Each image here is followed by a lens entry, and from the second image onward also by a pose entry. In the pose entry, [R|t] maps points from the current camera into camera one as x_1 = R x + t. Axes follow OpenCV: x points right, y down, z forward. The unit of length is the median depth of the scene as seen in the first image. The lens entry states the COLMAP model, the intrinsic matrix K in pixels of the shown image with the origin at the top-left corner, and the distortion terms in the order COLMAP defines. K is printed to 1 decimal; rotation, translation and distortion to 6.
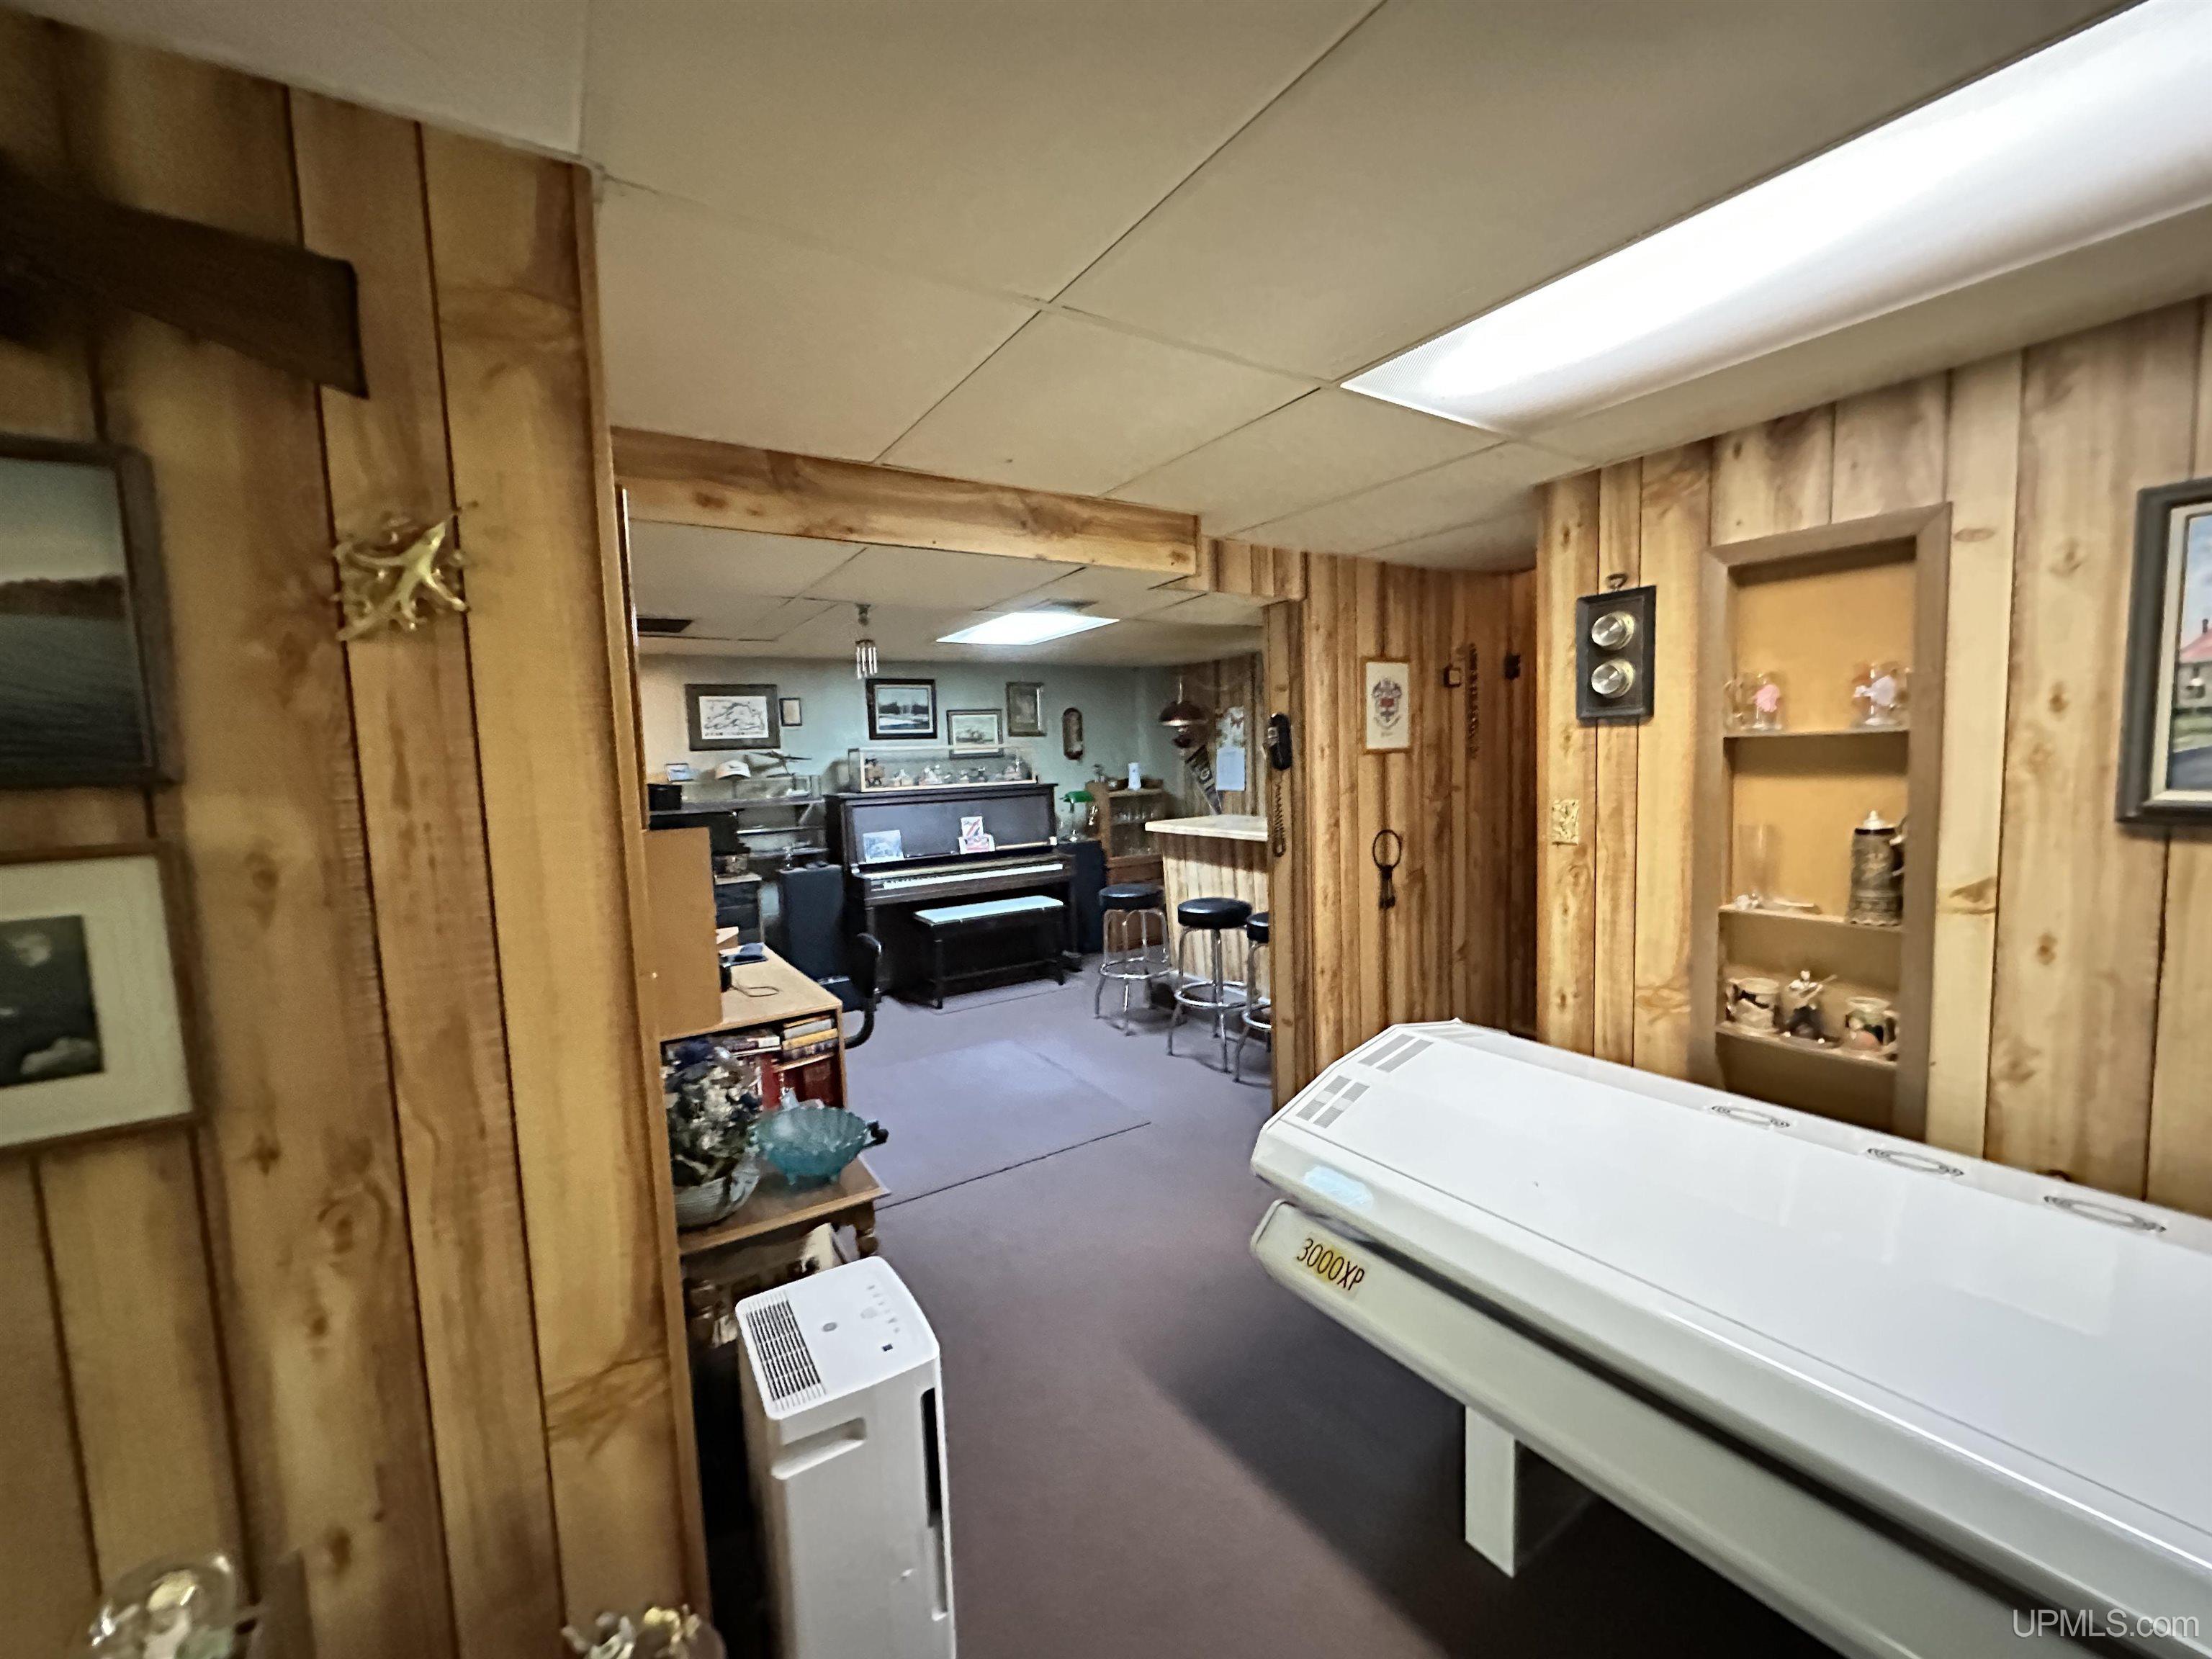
lens RADIAL K [[880.7, 0, 1115.4], [0, 880.7, 829.4], [0, 0, 1]] dist [-0.001685, -0.000141]
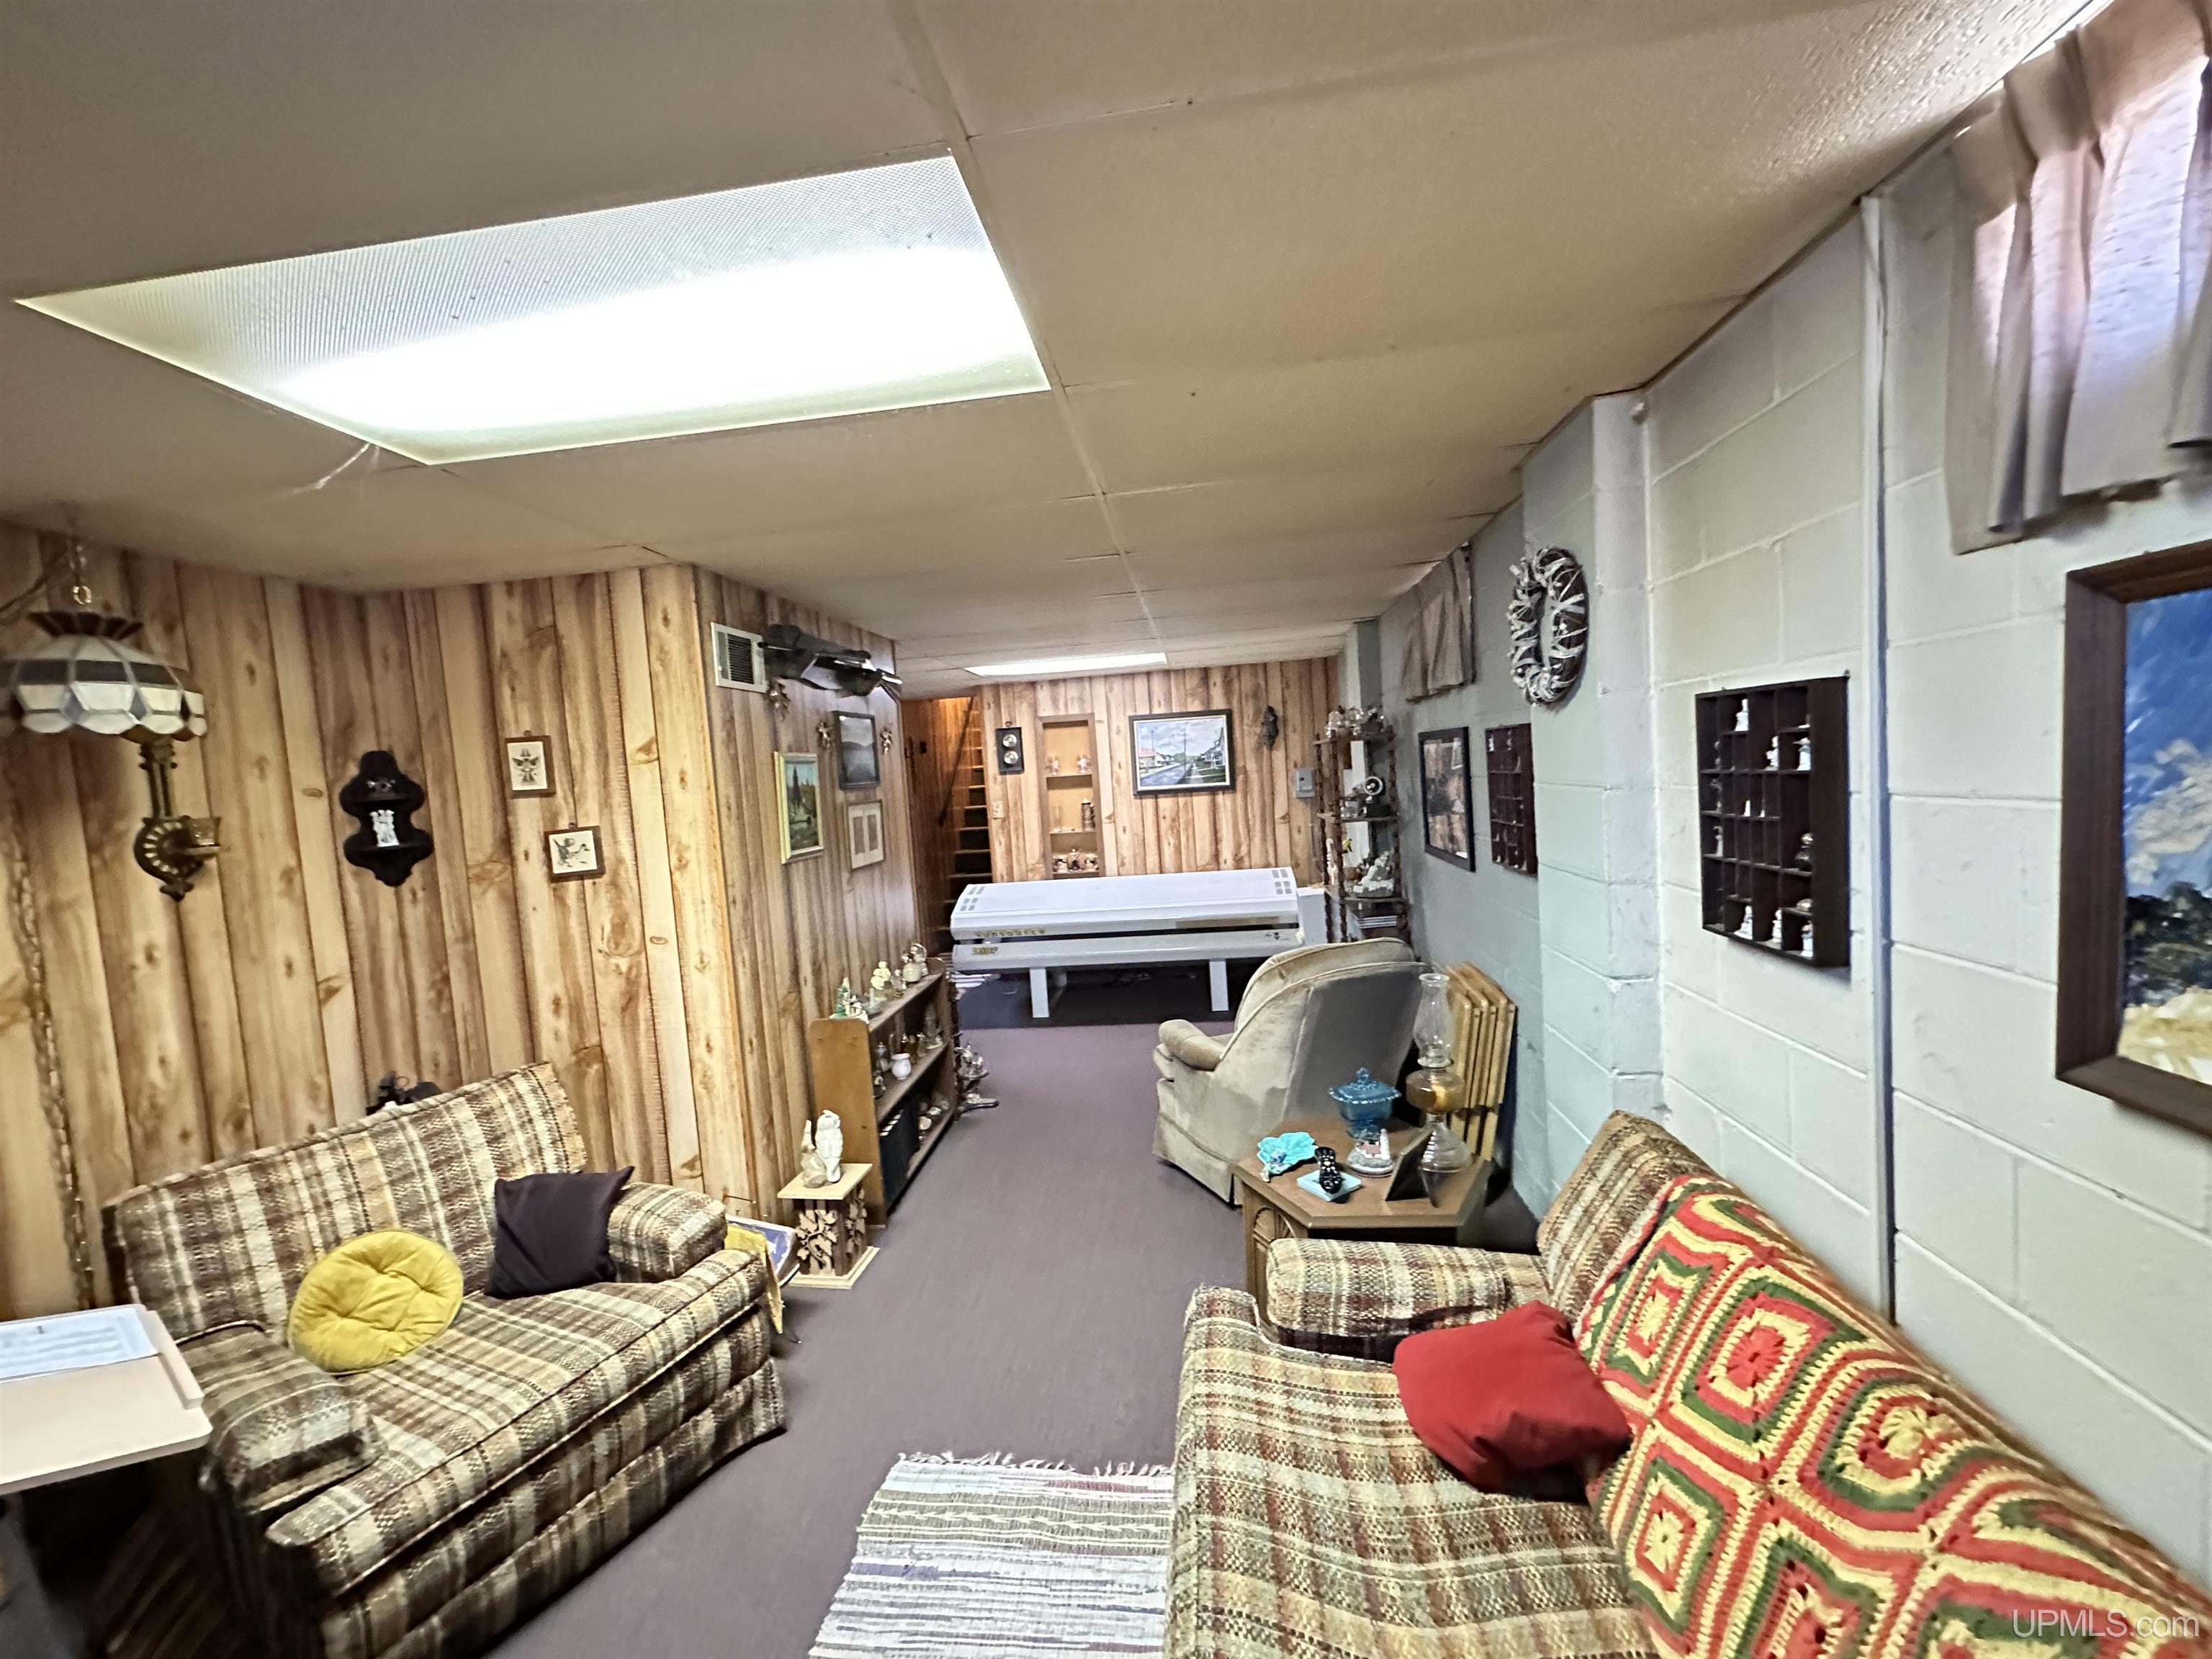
lens RADIAL K [[880.7, 0, 1105.7], [0, 880.7, 824.5], [0, 0, 1]] dist [-0.001685, -0.000141]
pose [[0.668522, -0.062631, 0.741050, -1.502575], [0.106062, 0.994291, -0.011647, 0.120915], [-0.736090, 0.086383, 0.671349, -1.242285]]
